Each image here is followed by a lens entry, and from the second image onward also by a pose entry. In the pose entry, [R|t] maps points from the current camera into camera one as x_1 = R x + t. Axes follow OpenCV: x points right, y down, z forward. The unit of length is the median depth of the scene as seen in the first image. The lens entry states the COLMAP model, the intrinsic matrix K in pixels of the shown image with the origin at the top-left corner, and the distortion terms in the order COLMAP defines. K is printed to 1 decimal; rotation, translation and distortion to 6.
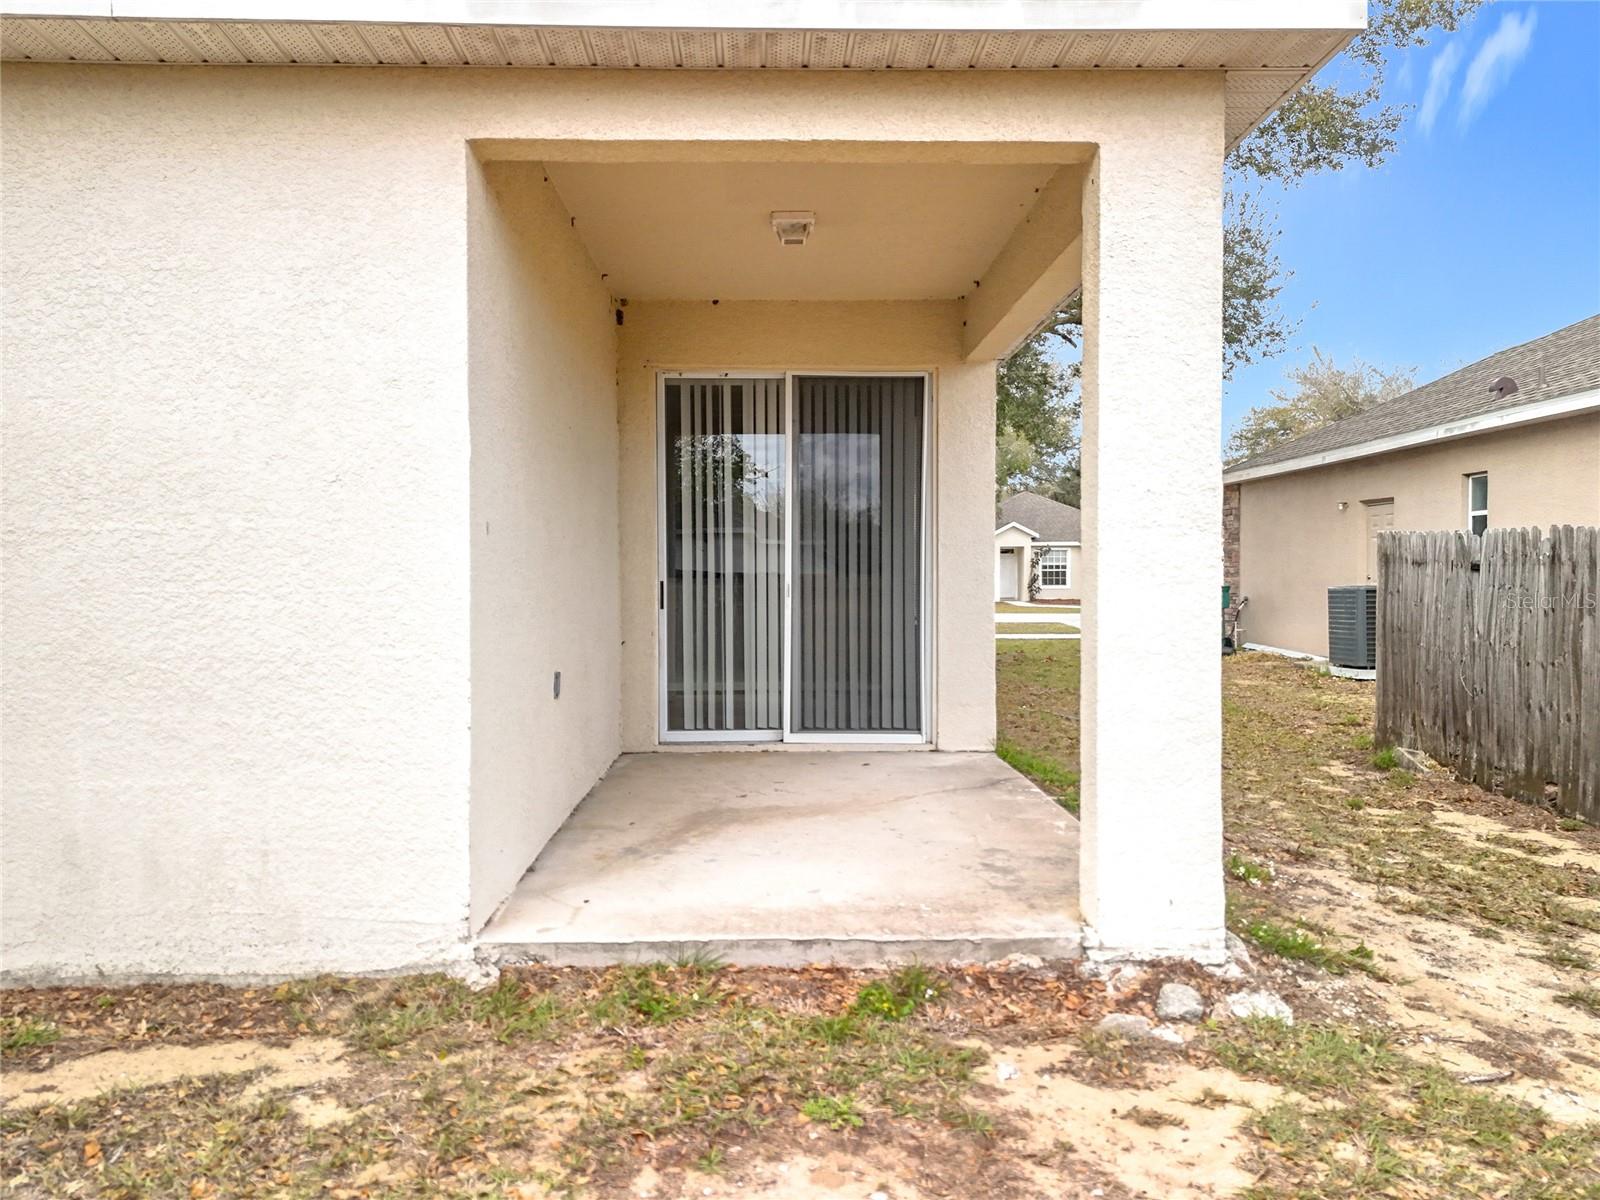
lens RADIAL K [[1160.0, 0, 794.4], [0, 1160.0, 591.8], [0, 0, 1]] dist [0.065503, -0.045261]
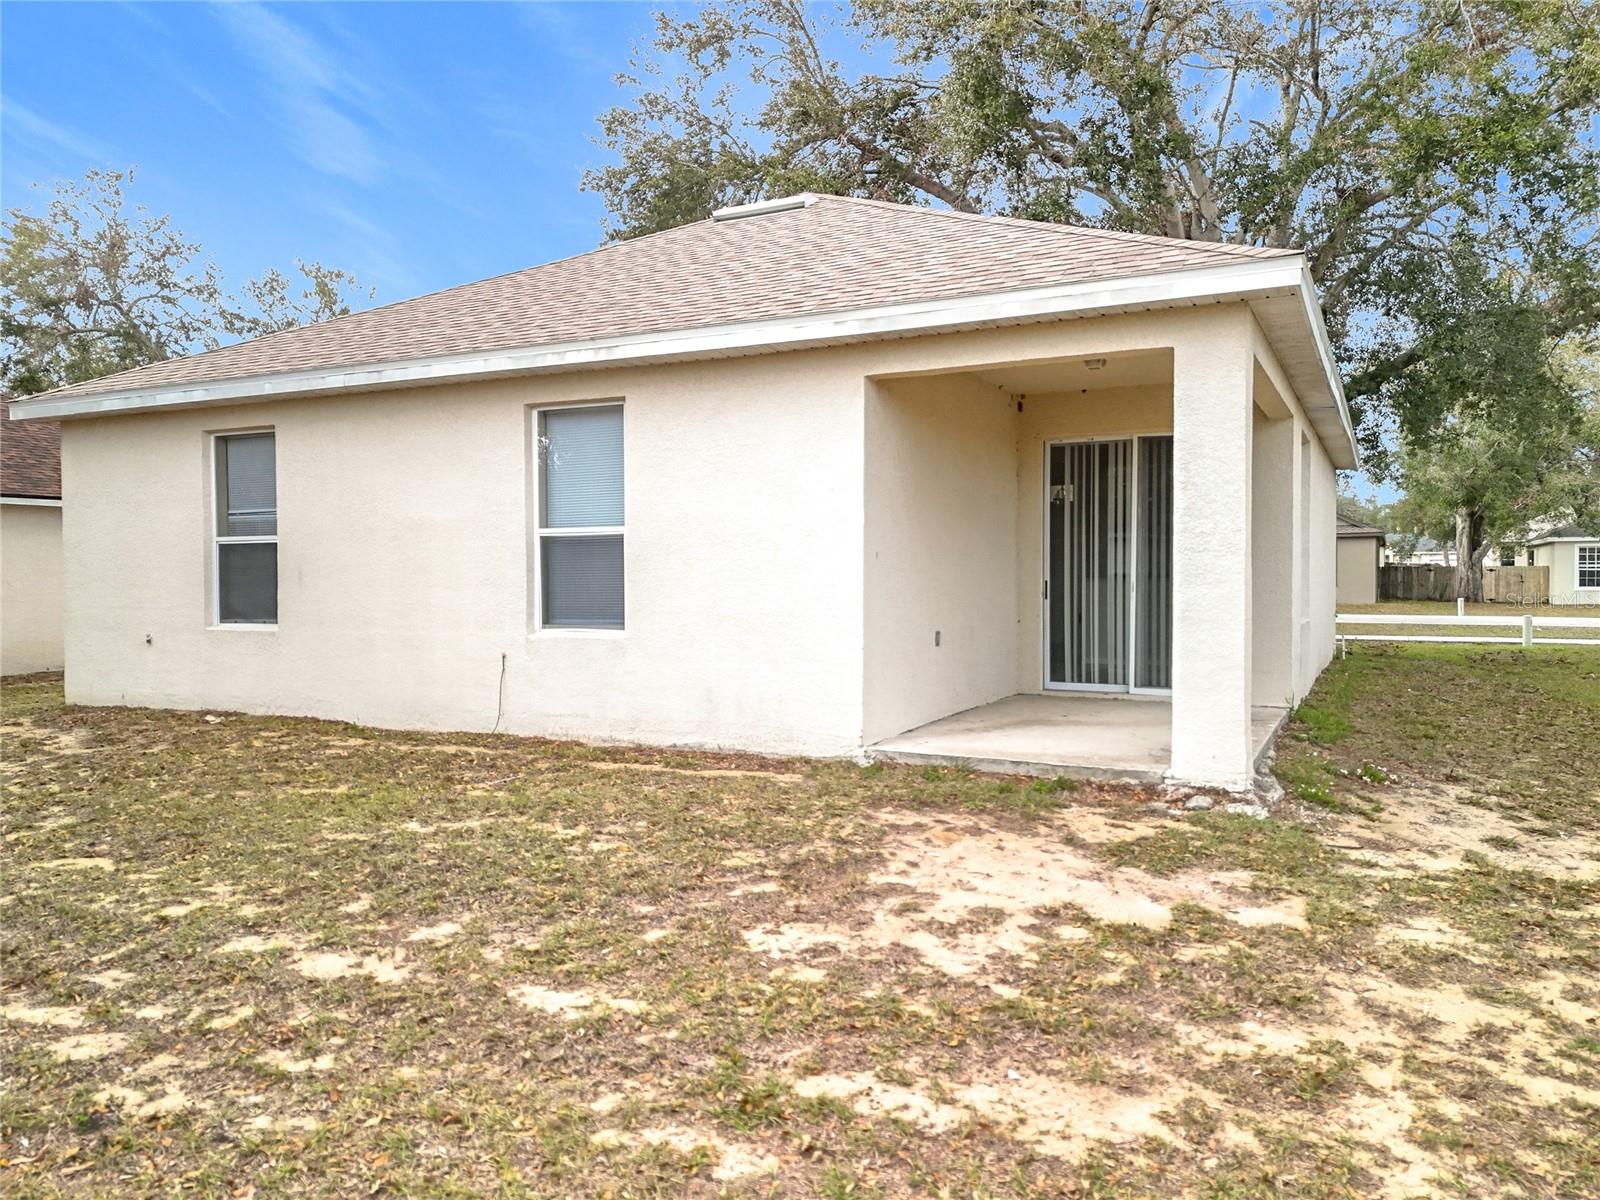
lens RADIAL K [[1160.0, 0, 803.4], [0, 1160.0, 594.9], [0, 0, 1]] dist [0.065503, -0.045261]
pose [[0.882919, 0.007927, -0.469459, 0.588069], [-0.006280, 0.999967, 0.005075, 0.006374], [0.469484, -0.001533, 0.882940, -0.877854]]
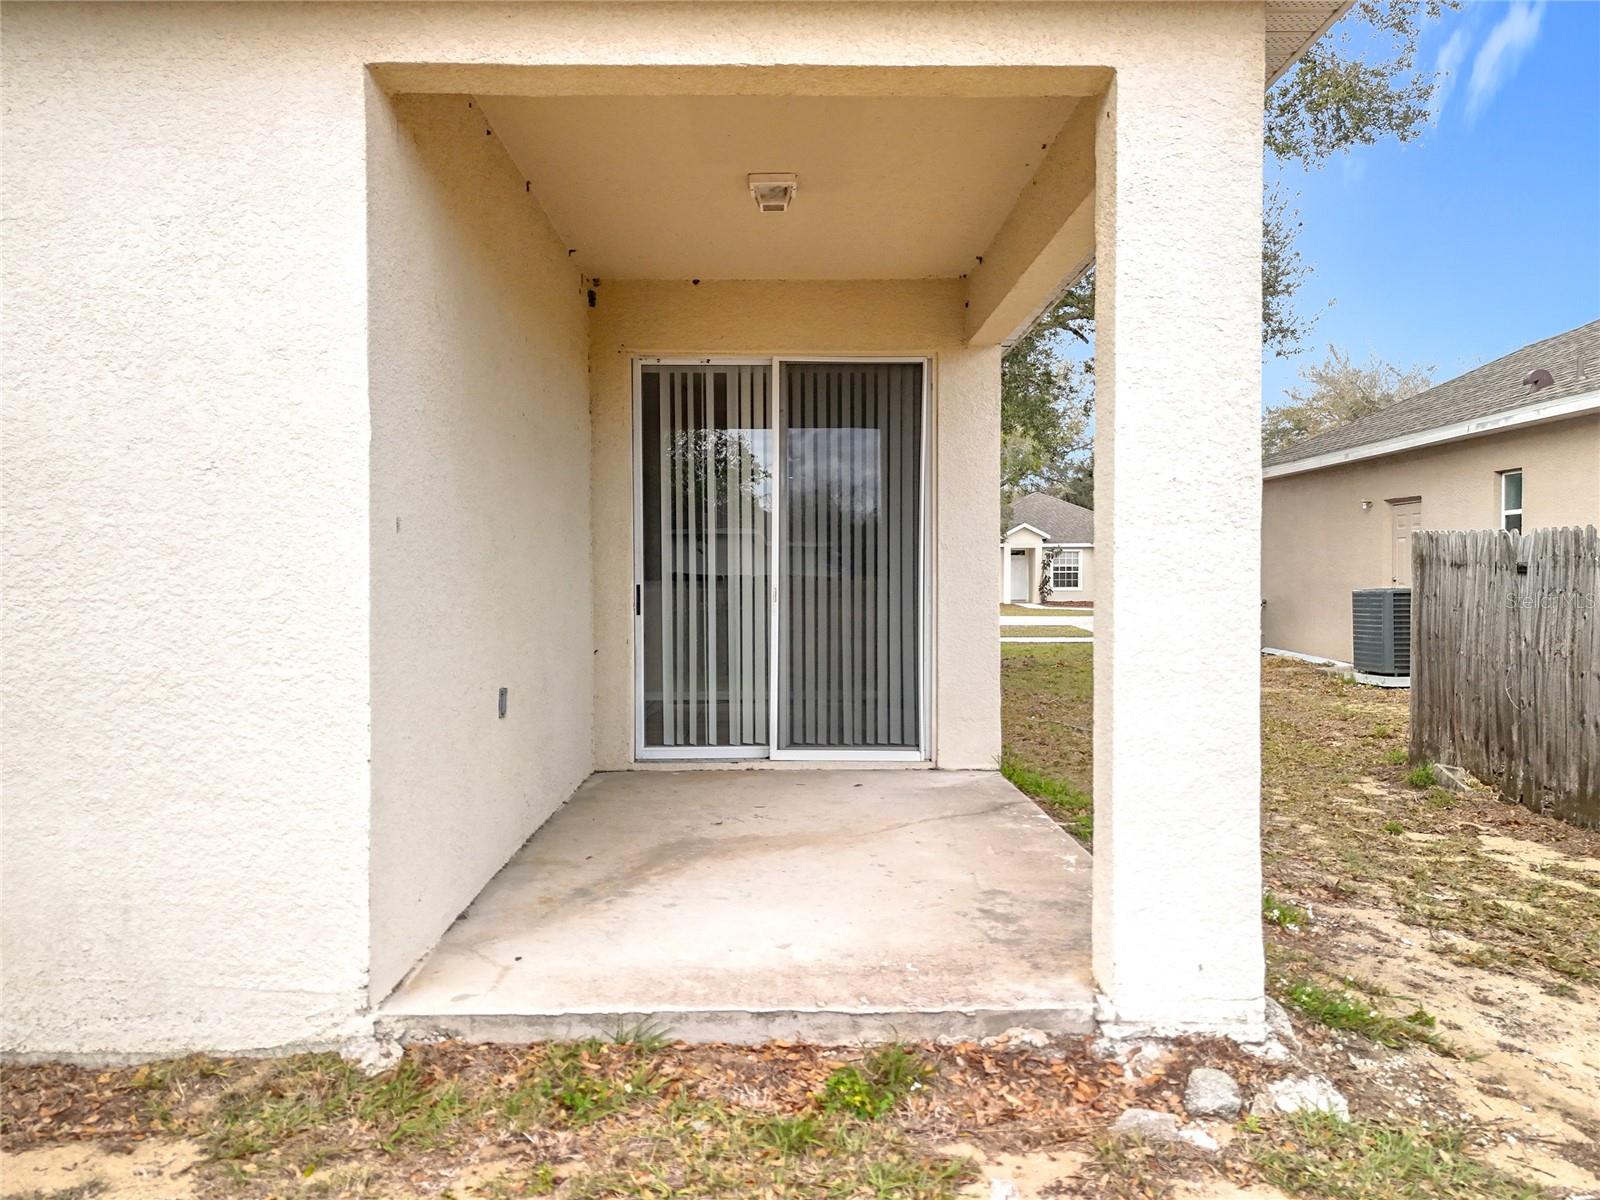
lens RADIAL K [[1160.0, 0, 794.2], [0, 1160.0, 596.8], [0, 0, 1]] dist [0.065503, -0.045261]
pose [[0.999952, -0.000061, -0.009845, 0.035519], [0.000088, 0.999996, 0.002788, -0.004349], [0.009845, -0.002788, 0.999948, 0.146085]]
